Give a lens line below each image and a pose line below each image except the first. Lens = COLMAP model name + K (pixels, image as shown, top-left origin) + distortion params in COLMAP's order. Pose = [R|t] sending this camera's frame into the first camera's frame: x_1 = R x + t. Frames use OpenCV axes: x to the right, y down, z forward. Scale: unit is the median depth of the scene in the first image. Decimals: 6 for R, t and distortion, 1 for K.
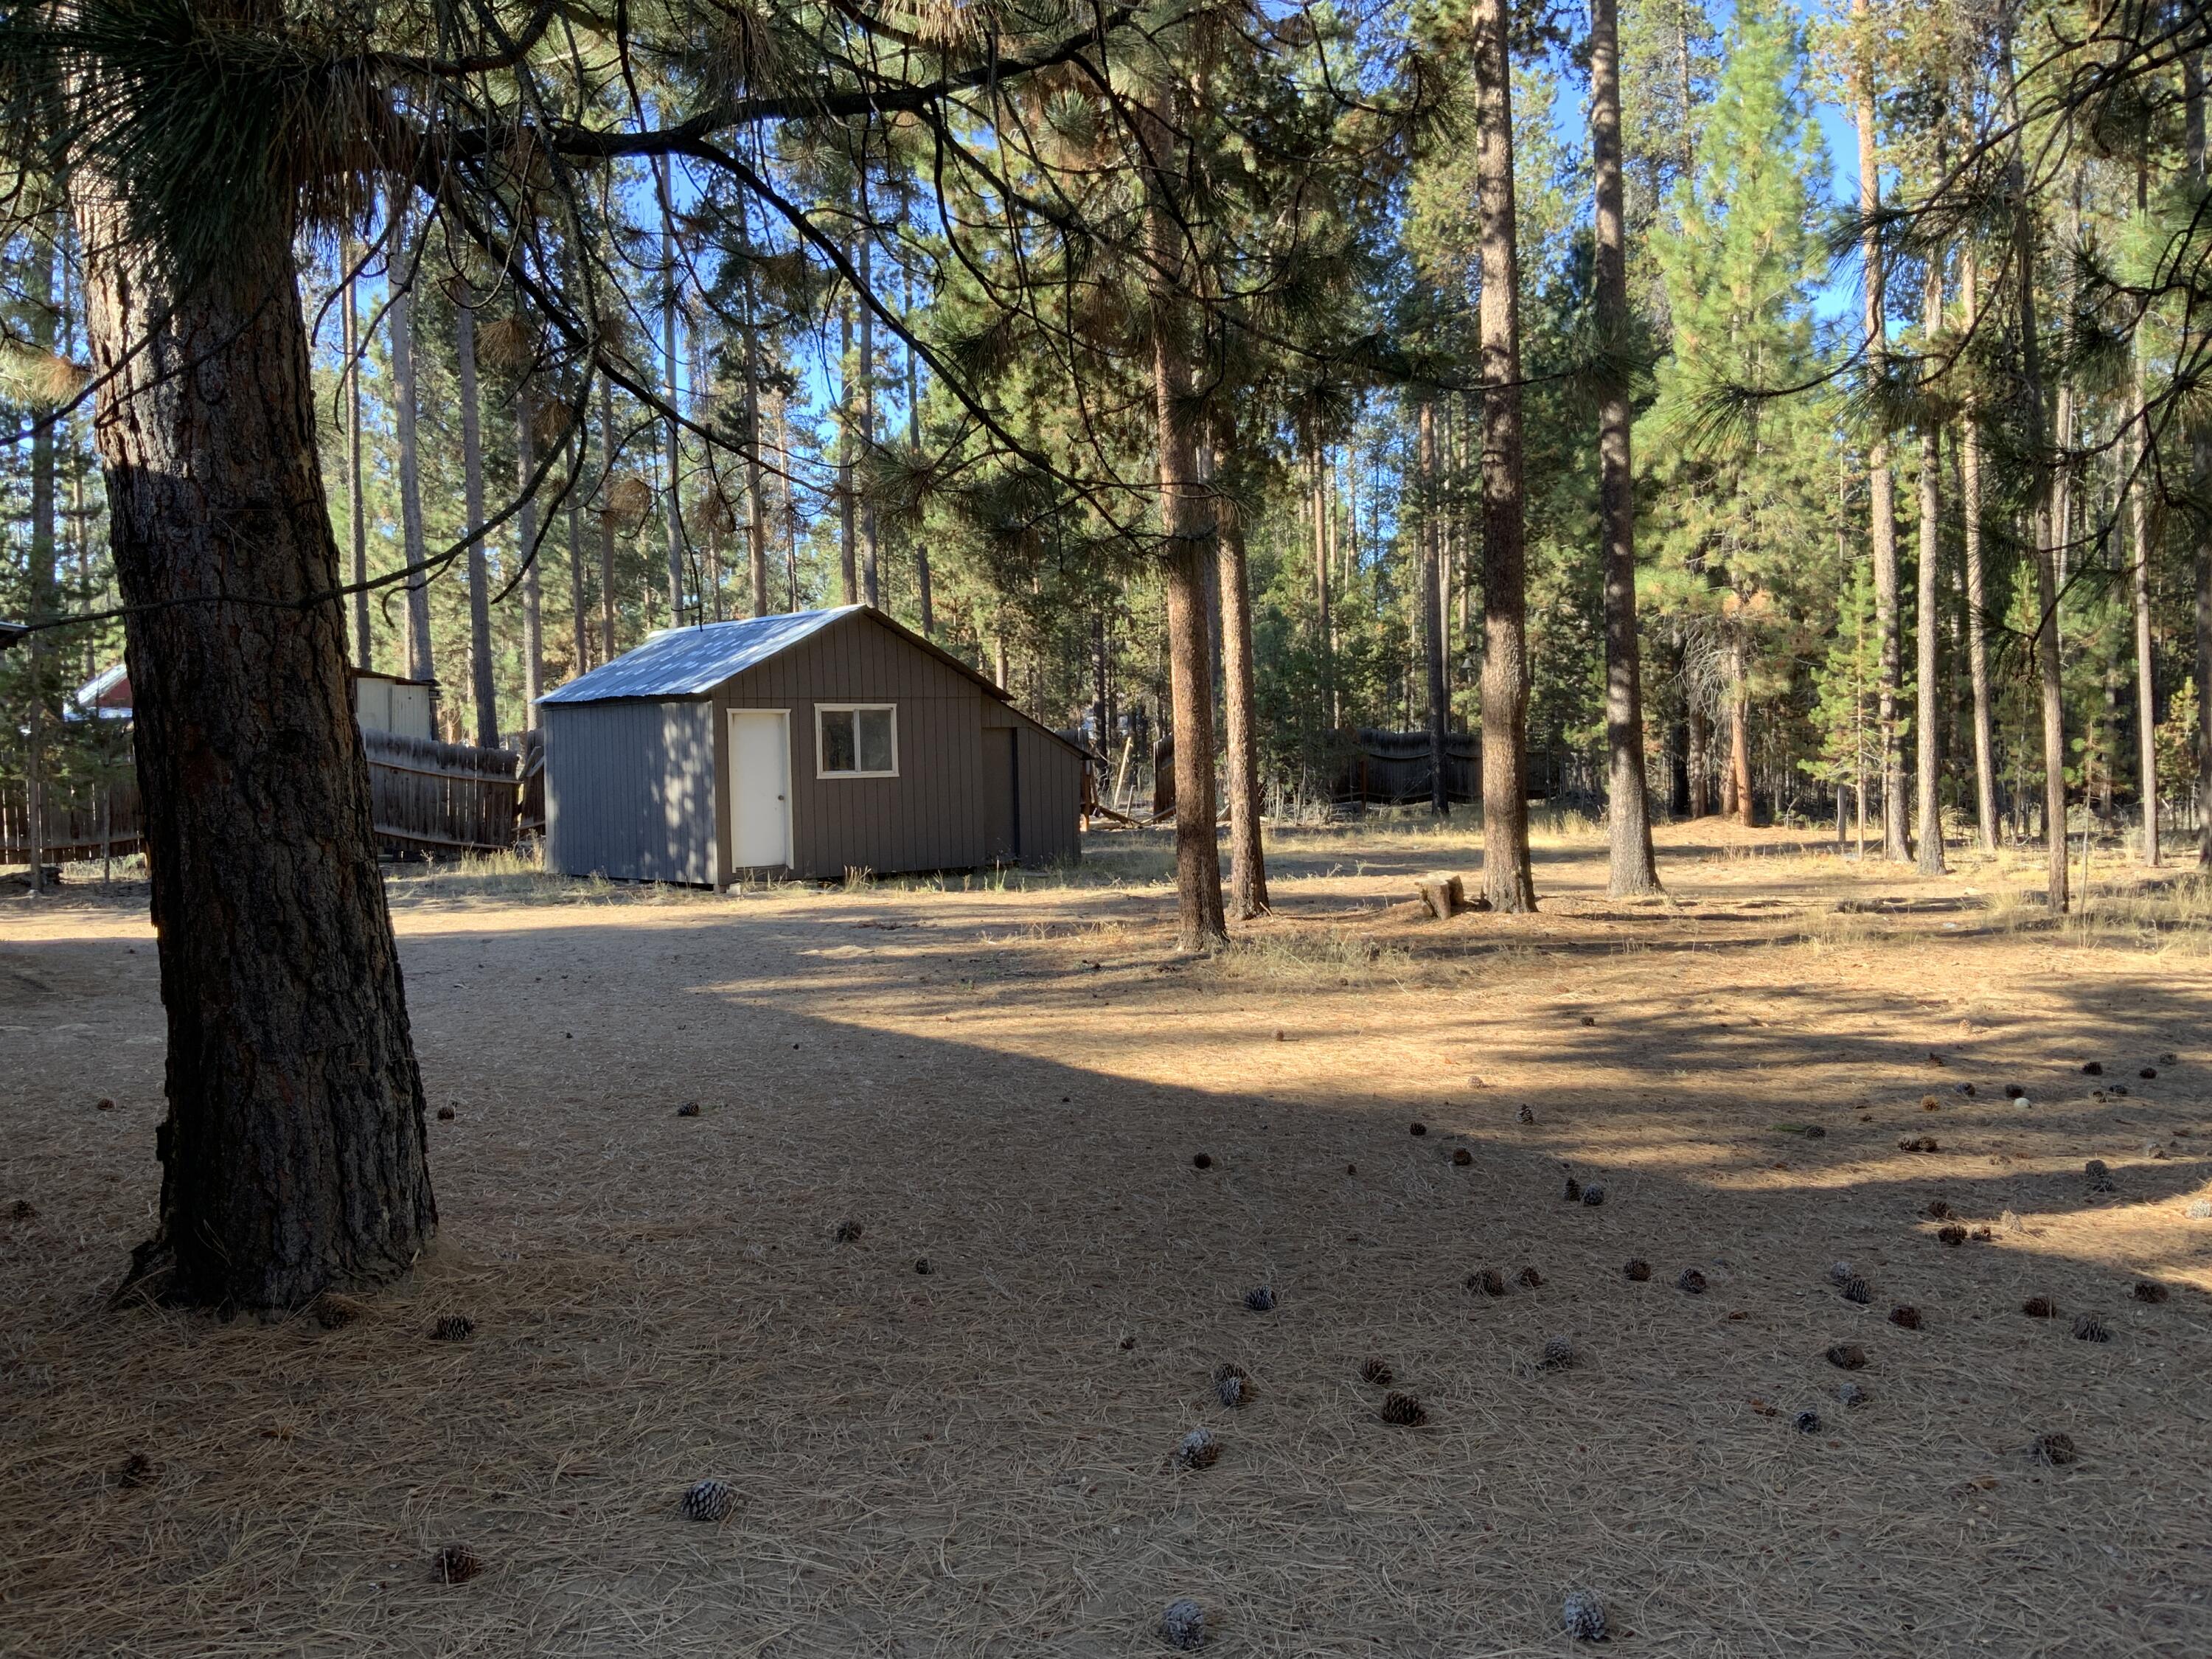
lens RADIAL K [[1825.6, 0, 1093.4], [0, 1825.6, 833.4], [0, 0, 1]] dist [0.071936, -0.143625]
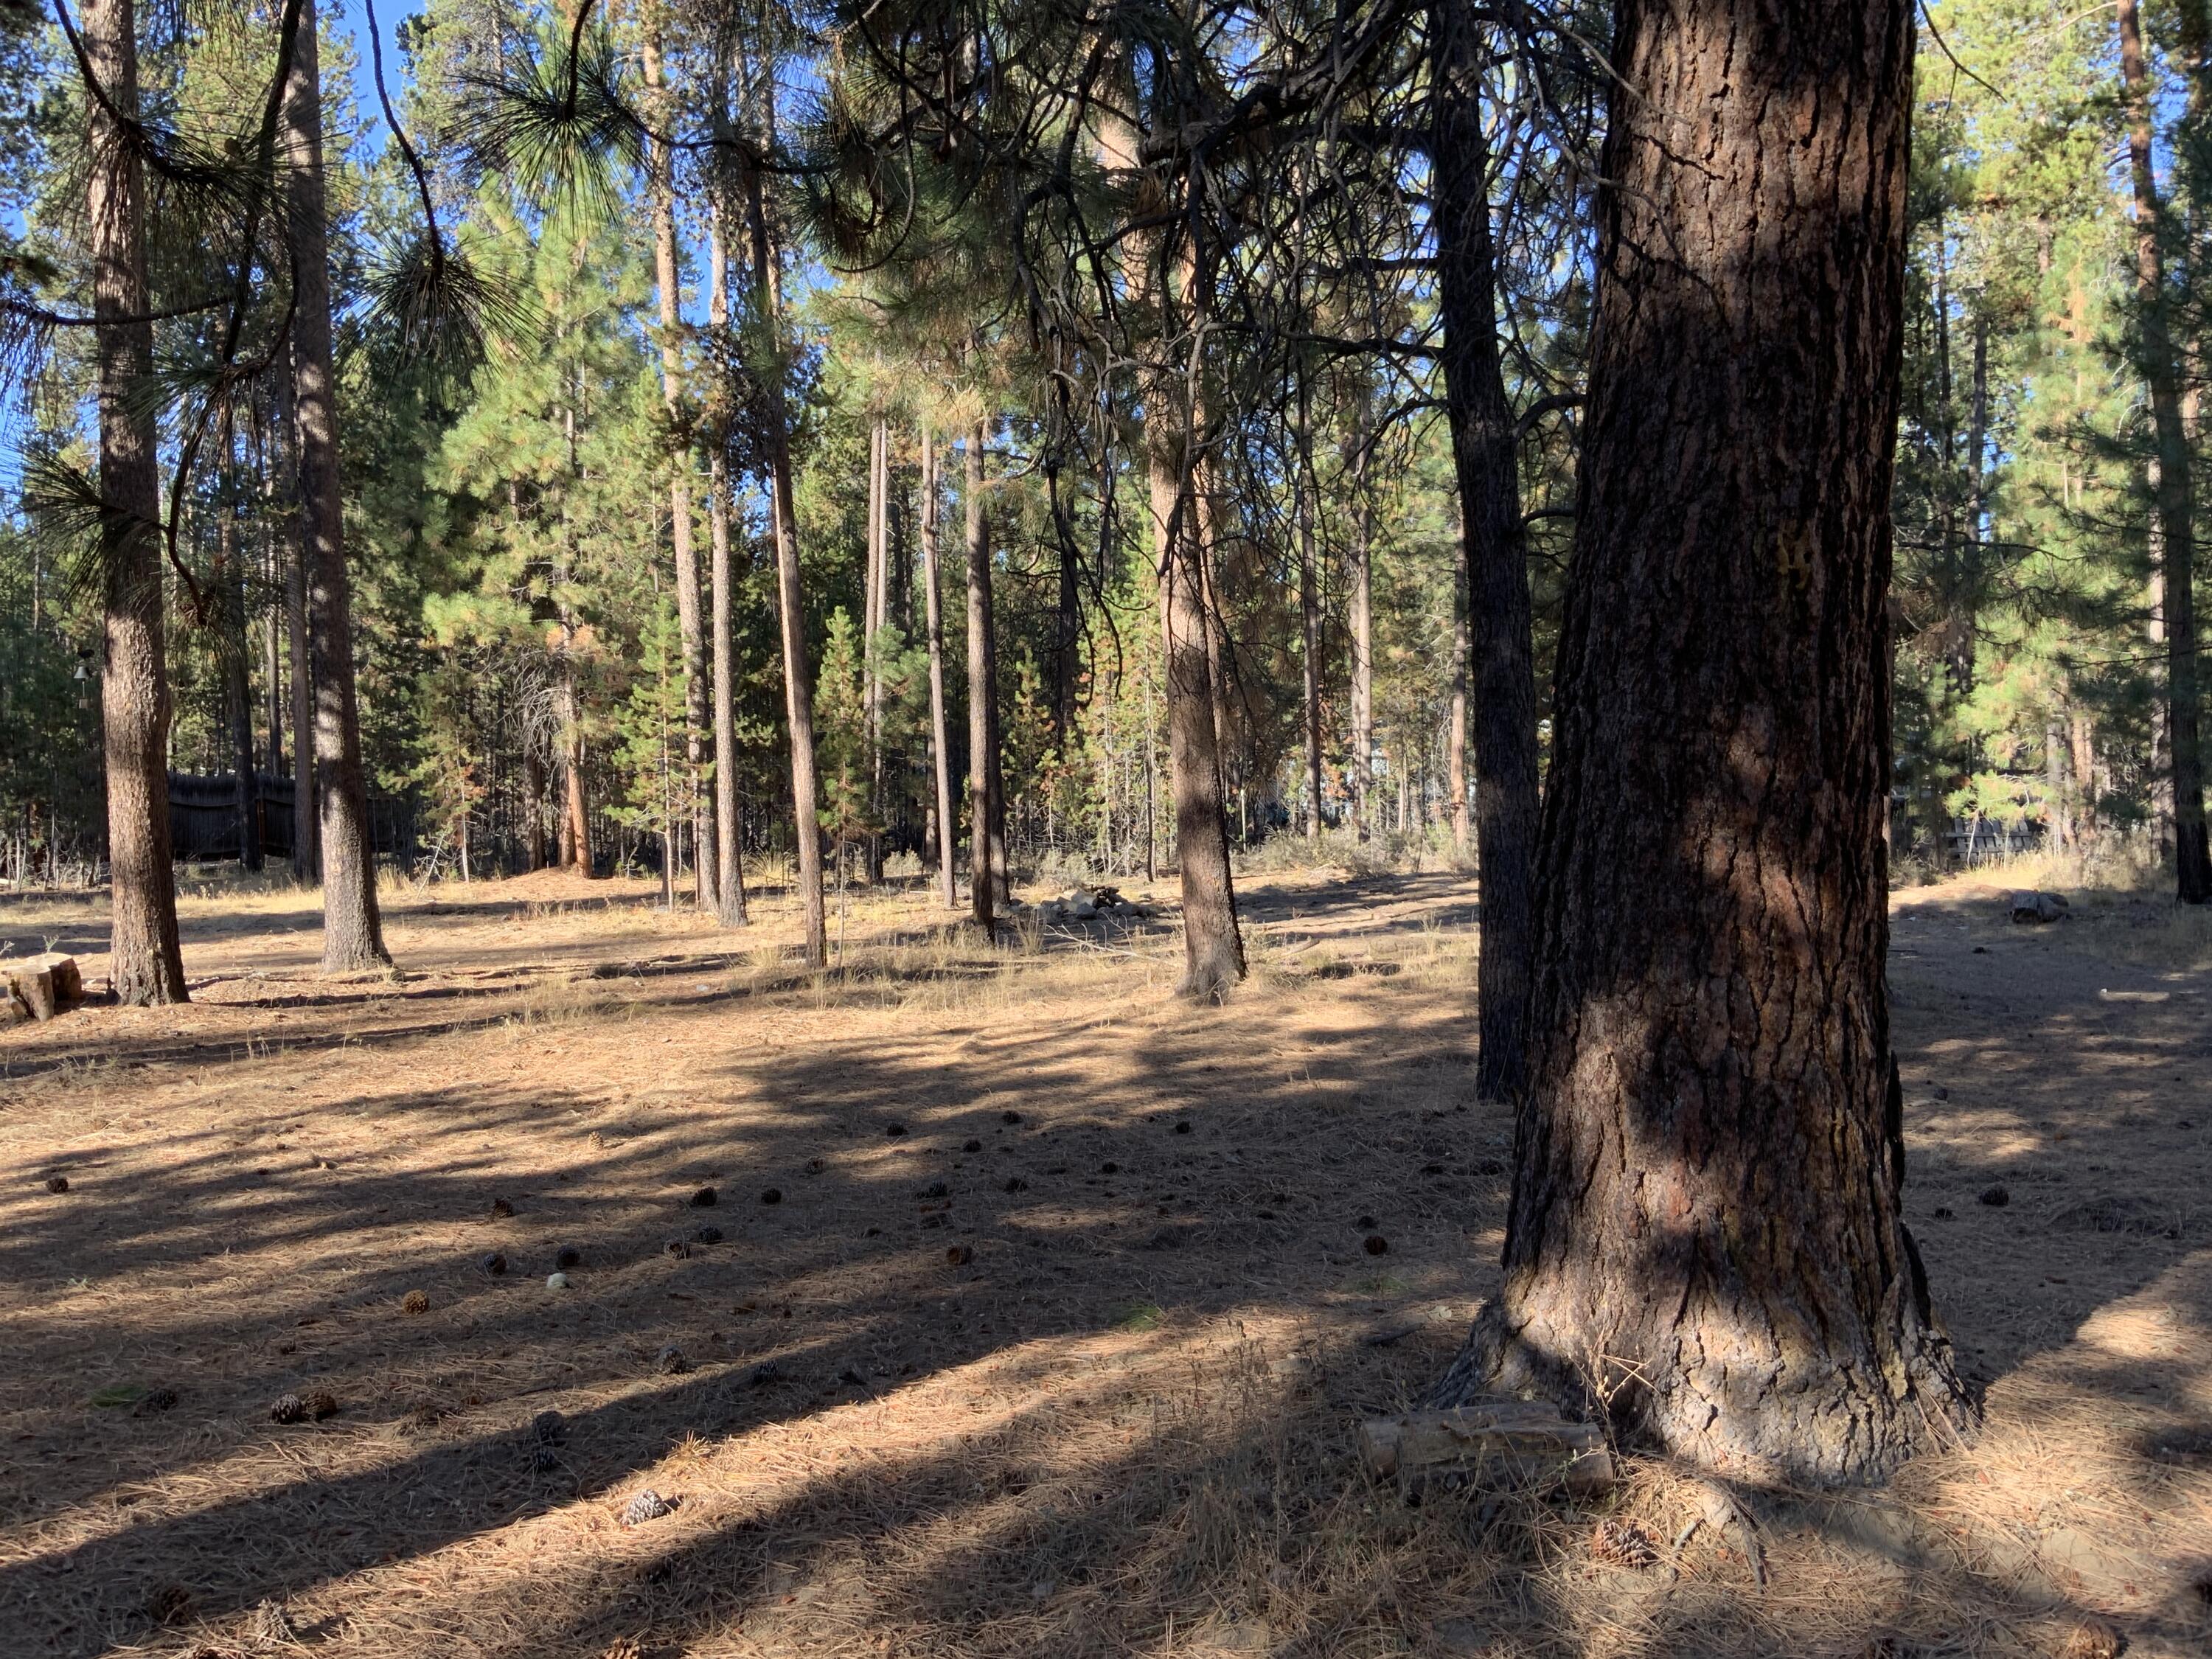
lens RADIAL K [[1825.6, 0, 1110.8], [0, 1825.6, 821.7], [0, 0, 1]] dist [0.071936, -0.143625]
pose [[0.841455, -0.007536, 0.540275, 0.104809], [0.025891, 0.999316, -0.026385, -0.001386], [-0.539707, 0.036191, 0.841075, 0.100412]]
